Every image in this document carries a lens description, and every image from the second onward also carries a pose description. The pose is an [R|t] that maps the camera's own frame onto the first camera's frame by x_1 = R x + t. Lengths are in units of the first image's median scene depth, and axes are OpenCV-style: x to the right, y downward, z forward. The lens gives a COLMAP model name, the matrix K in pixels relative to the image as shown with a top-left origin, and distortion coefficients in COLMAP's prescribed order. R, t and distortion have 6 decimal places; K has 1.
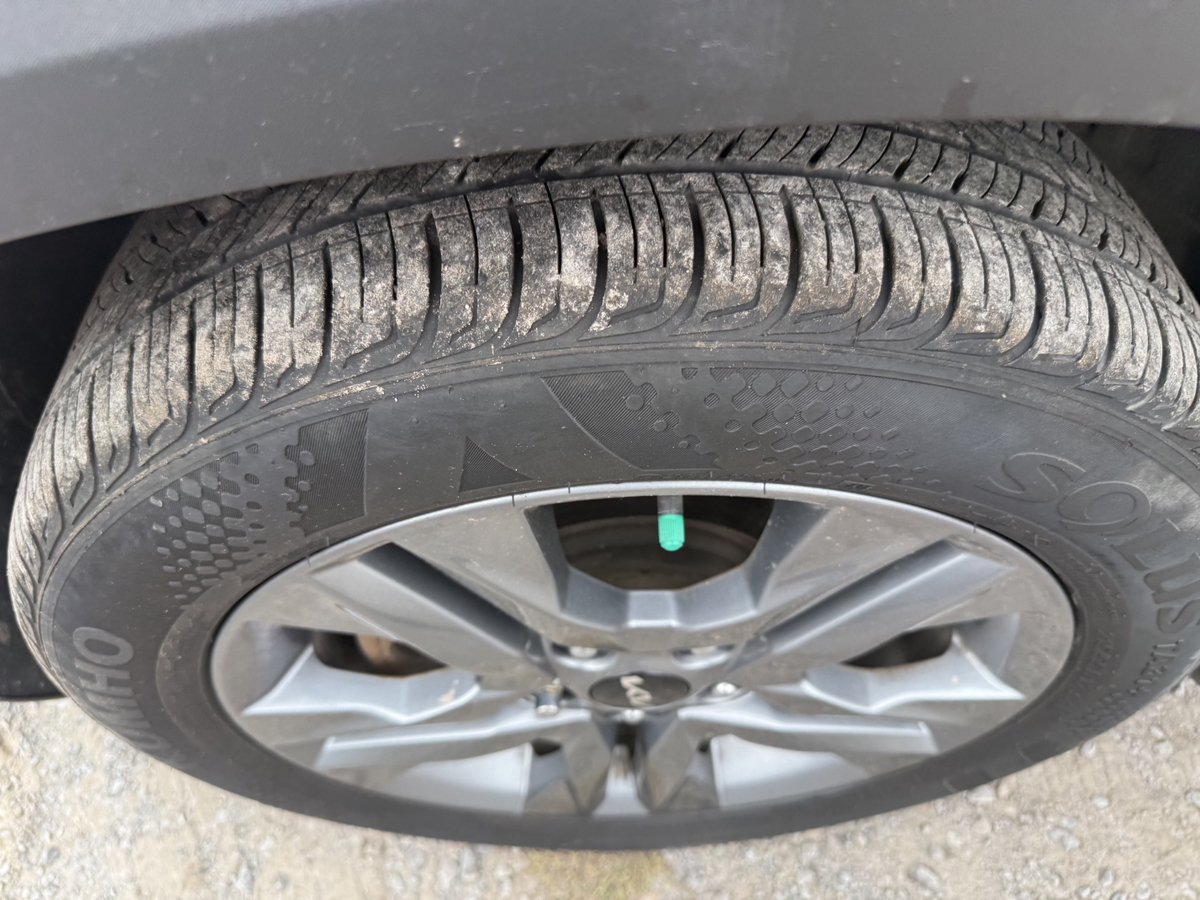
lens RADIAL K [[873.3, 0, 600.3], [0, 873.3, 447.3], [0, 0, 1]] dist [-0.009119, -0.010828]
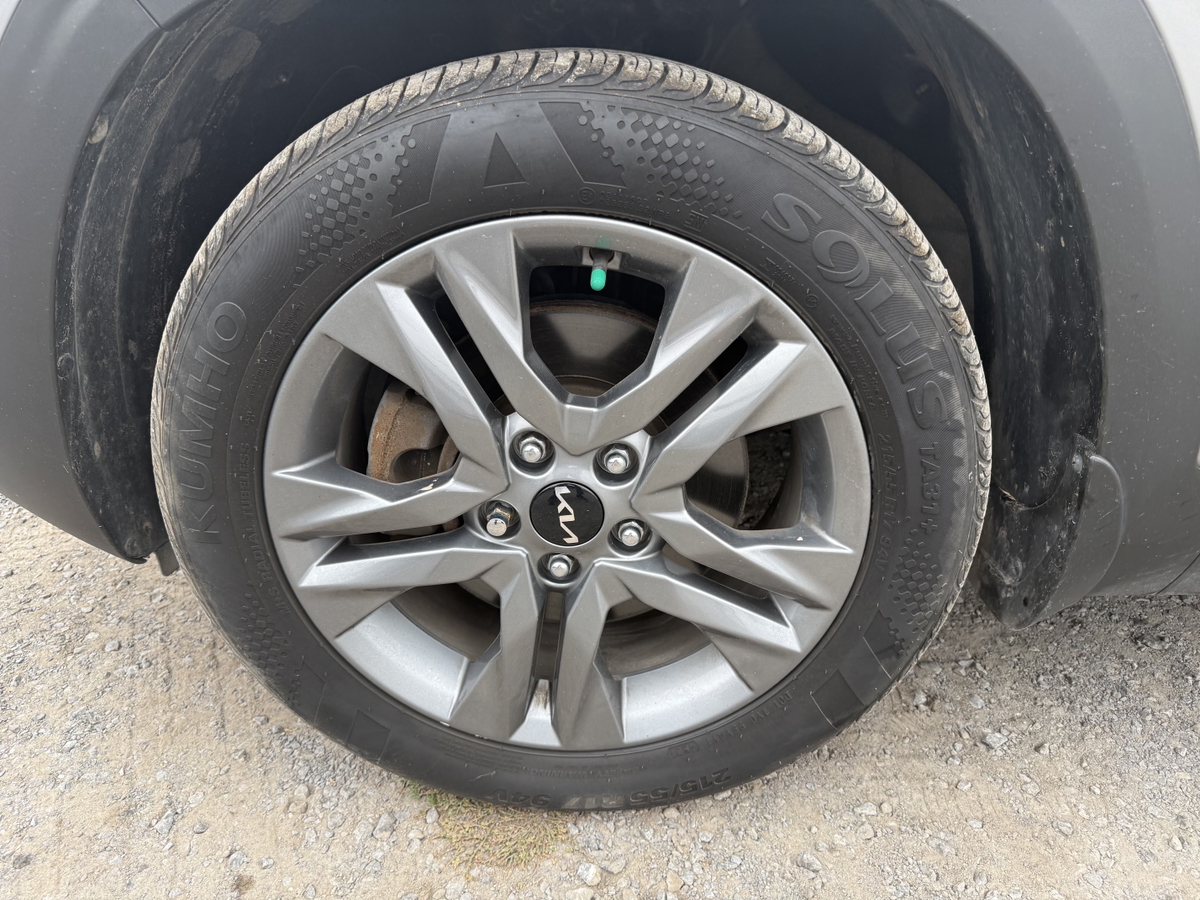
lens RADIAL K [[873.3, 0, 601.2], [0, 873.3, 458.4], [0, 0, 1]] dist [-0.009119, -0.010828]
pose [[0.992538, 0.120809, -0.016547, 0.101996], [-0.114098, 0.872271, -0.475526, 0.773379], [-0.043015, 0.473866, 0.879546, -0.200958]]
